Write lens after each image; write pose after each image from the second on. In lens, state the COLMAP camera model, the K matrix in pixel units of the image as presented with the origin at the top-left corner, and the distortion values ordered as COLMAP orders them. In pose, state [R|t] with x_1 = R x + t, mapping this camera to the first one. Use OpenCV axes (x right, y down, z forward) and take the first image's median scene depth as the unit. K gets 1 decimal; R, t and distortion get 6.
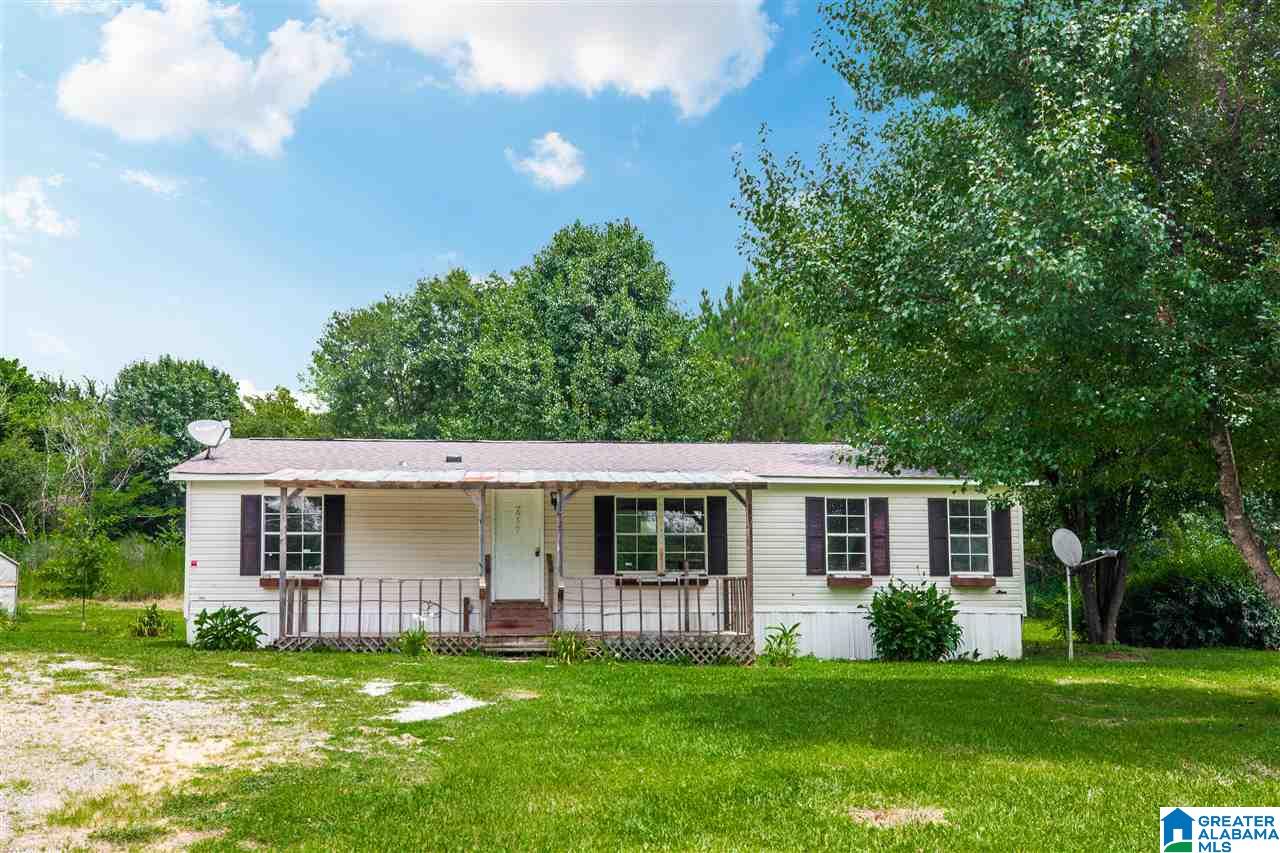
lens RADIAL K [[1227.9, 0, 662.1], [0, 1227.9, 428.9], [0, 0, 1]] dist [0.060846, -0.001030]
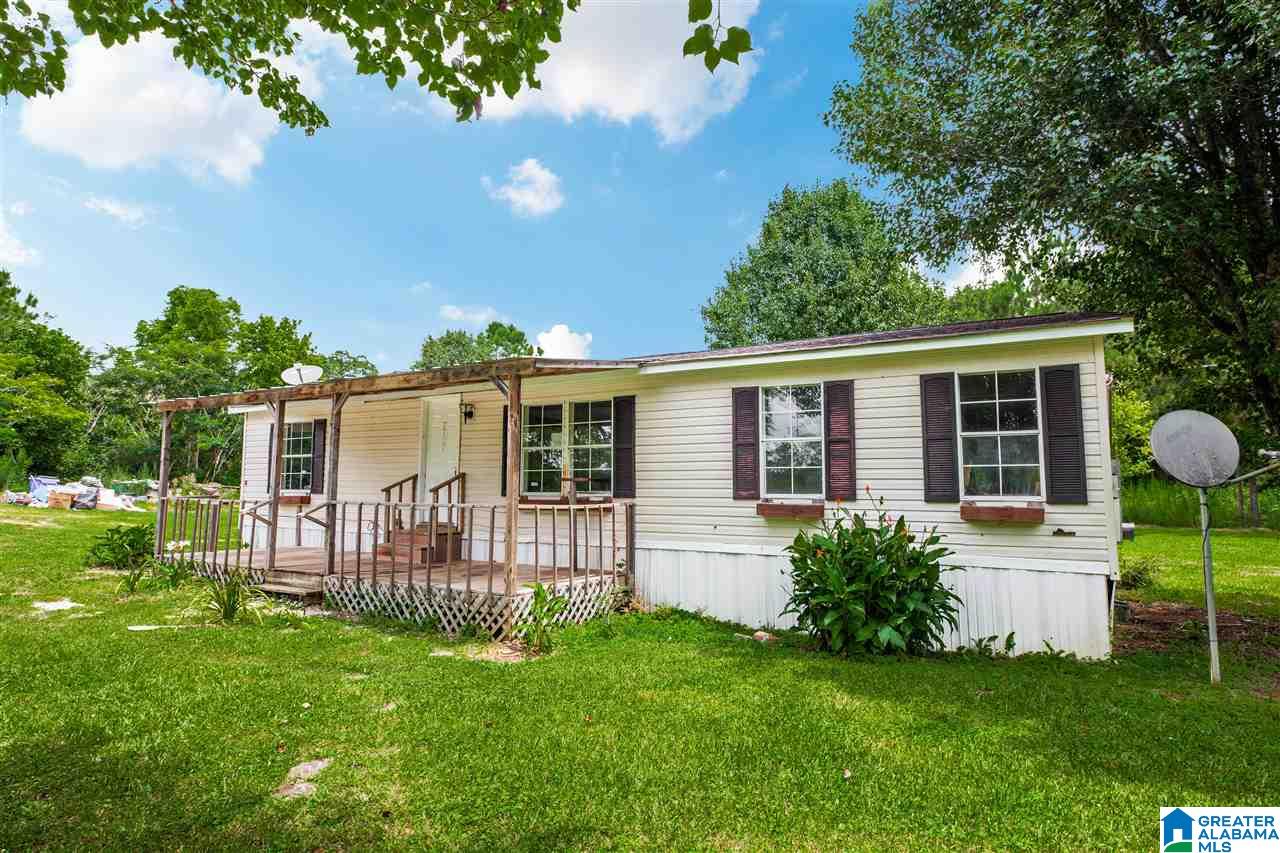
lens RADIAL K [[690.4, 0, 640.0], [0, 690.4, 426.5], [0, 0, 1]] dist [-0.028966, 0.000088]
pose [[0.823099, -0.047385, -0.565918, 0.296031], [0.067738, 0.997590, 0.014993, 0.068167], [0.563844, -0.050675, 0.824325, 0.650365]]
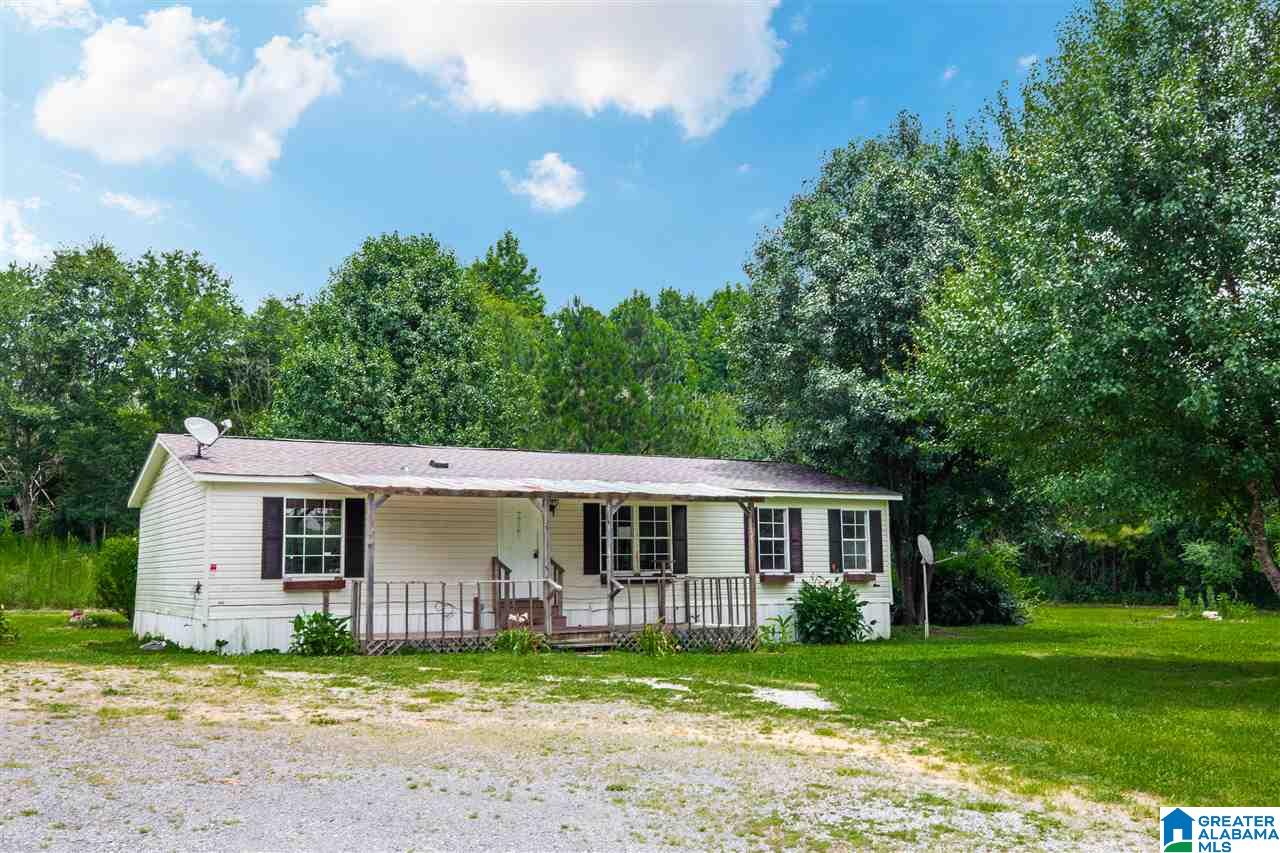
lens RADIAL K [[1227.9, 0, 662.1], [0, 1227.9, 428.9], [0, 0, 1]] dist [0.060846, -0.001030]
pose [[0.896427, 0.042367, 0.441162, -0.477117], [-0.041934, 0.999063, -0.010736, -0.003022], [-0.441203, -0.008876, 0.897363, -0.017843]]
